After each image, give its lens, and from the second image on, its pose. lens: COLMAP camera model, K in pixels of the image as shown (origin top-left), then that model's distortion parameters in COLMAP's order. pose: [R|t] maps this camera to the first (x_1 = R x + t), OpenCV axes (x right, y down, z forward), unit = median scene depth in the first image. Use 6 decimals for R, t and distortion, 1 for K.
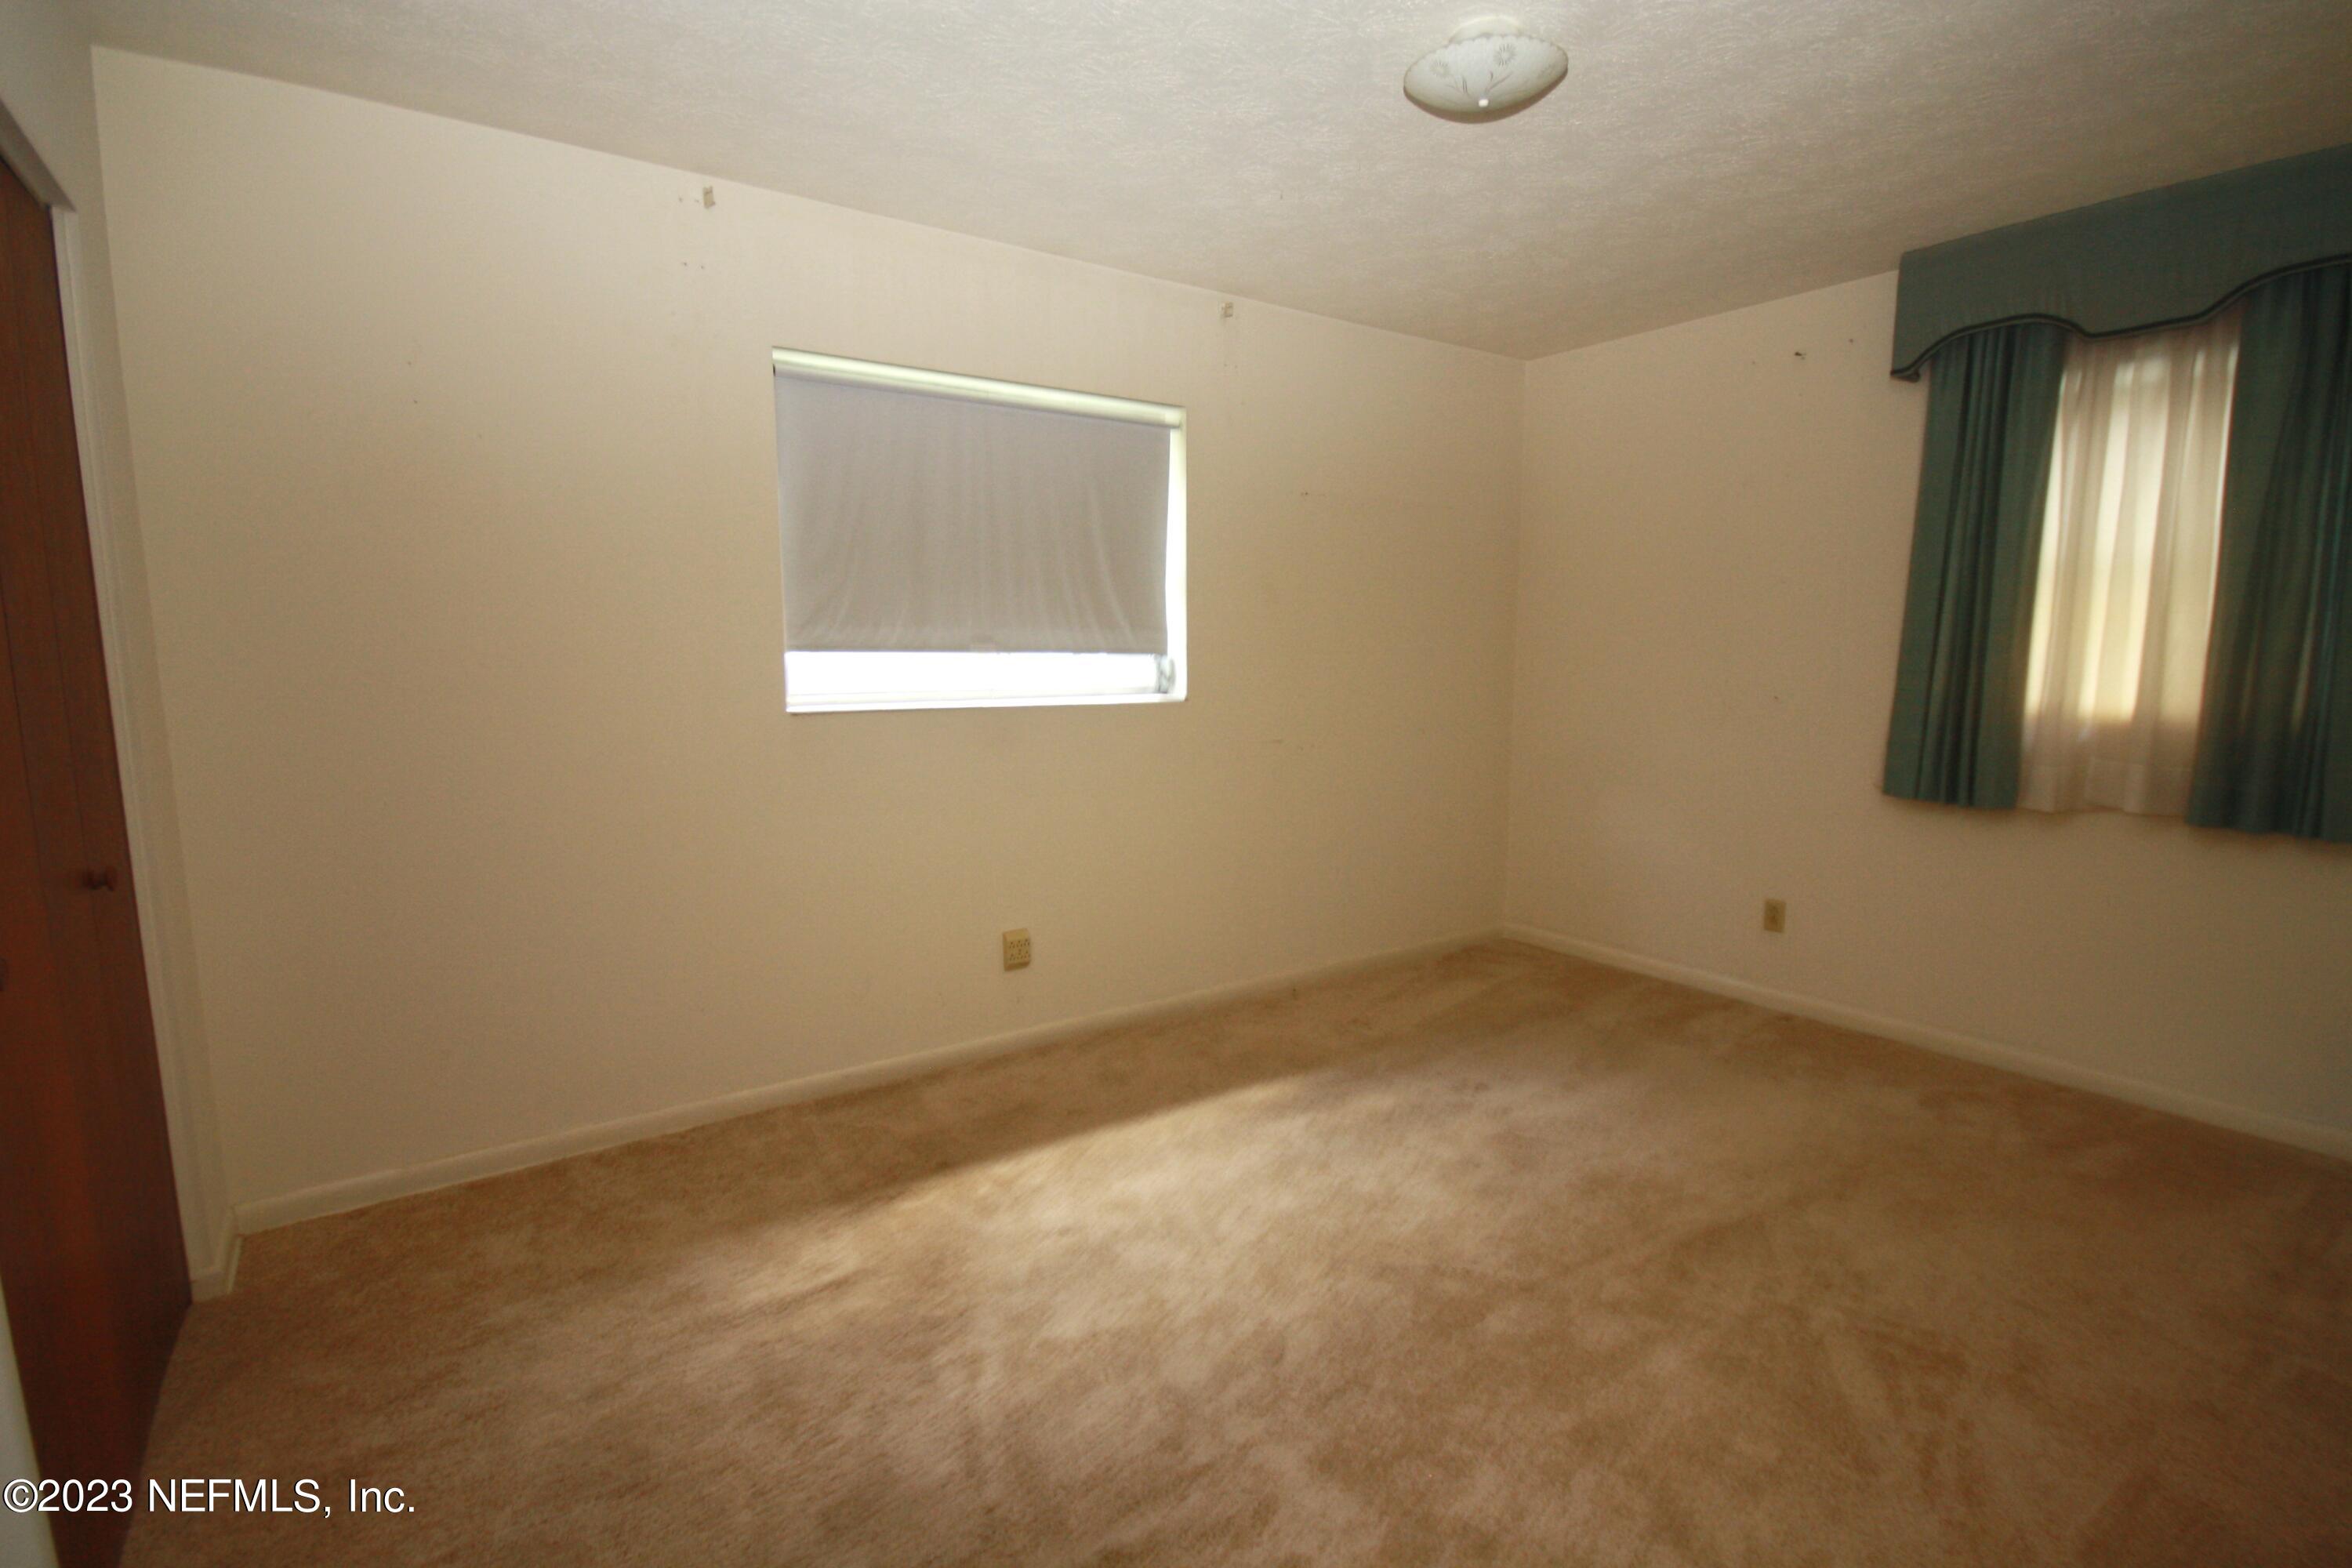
lens RADIAL K [[1117.1, 0, 1182.9], [0, 1117.1, 791.7], [0, 0, 1]] dist [-0.000833, -0.008128]
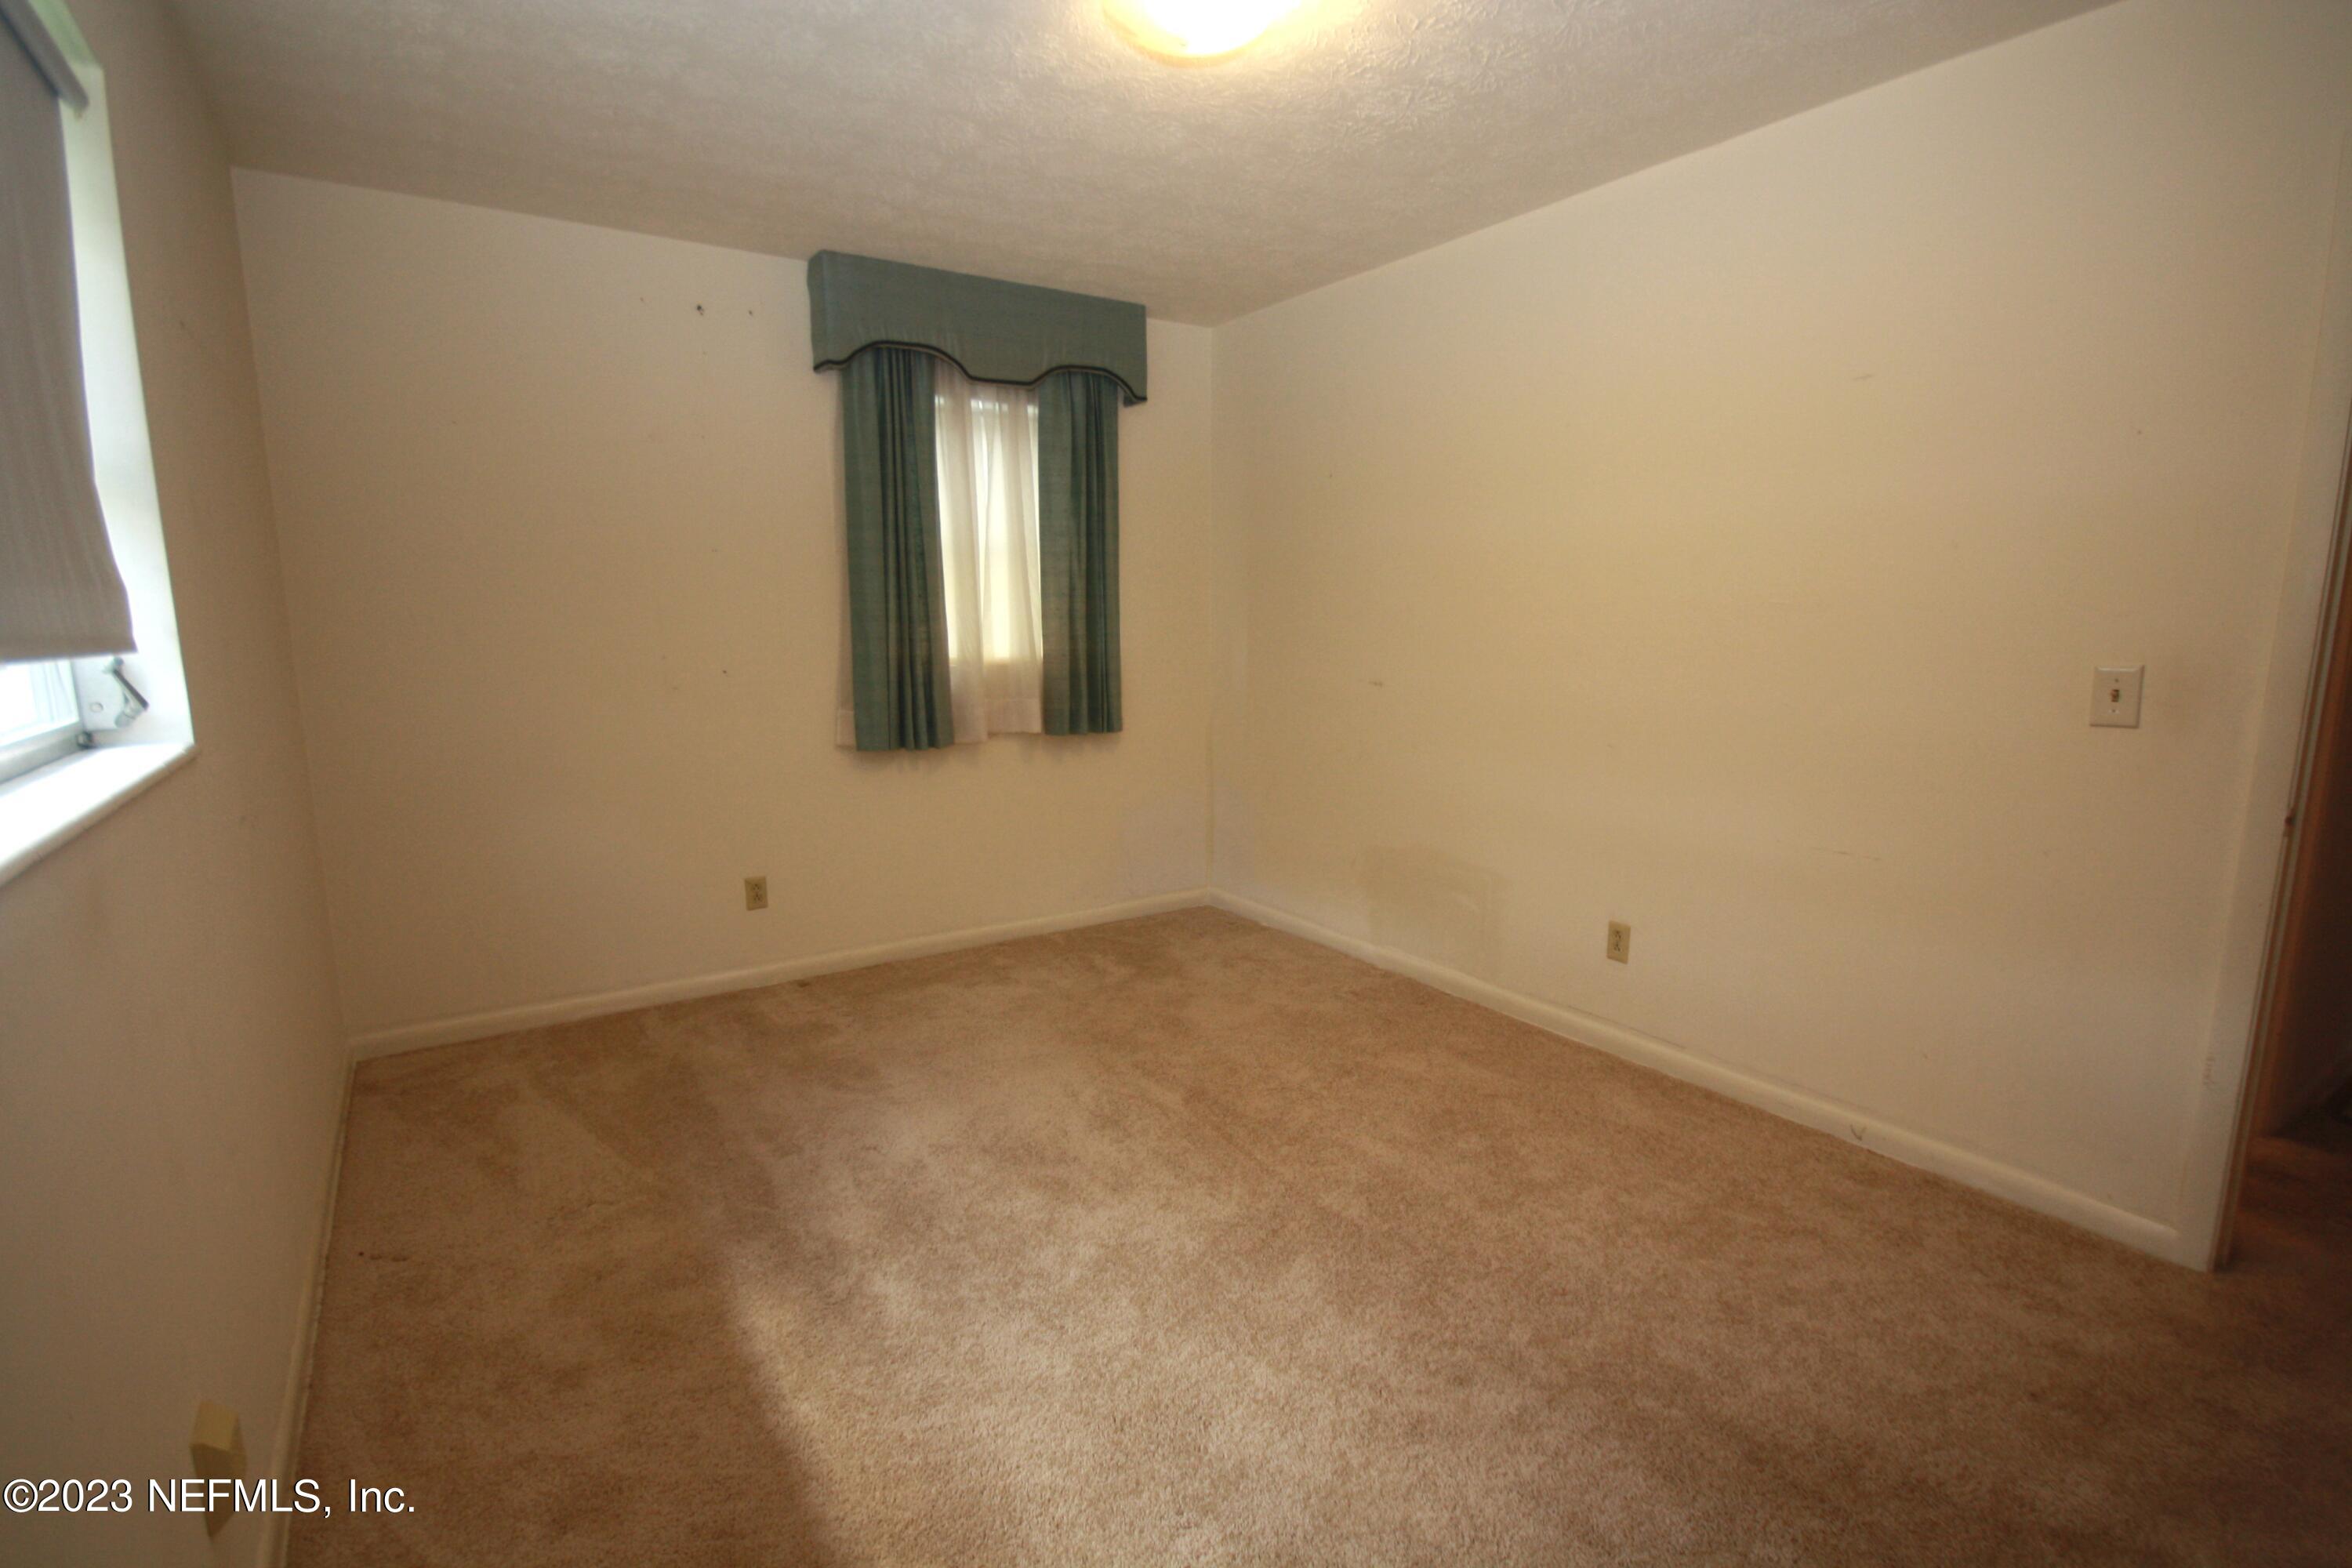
lens RADIAL K [[1117.1, 0, 1182.9], [0, 1117.1, 791.7], [0, 0, 1]] dist [-0.000833, -0.008128]
pose [[0.028630, -0.163310, 0.986159, -0.481566], [0.140532, 0.977423, 0.157784, -0.091359], [-0.989662, 0.134070, 0.050934, 0.658314]]
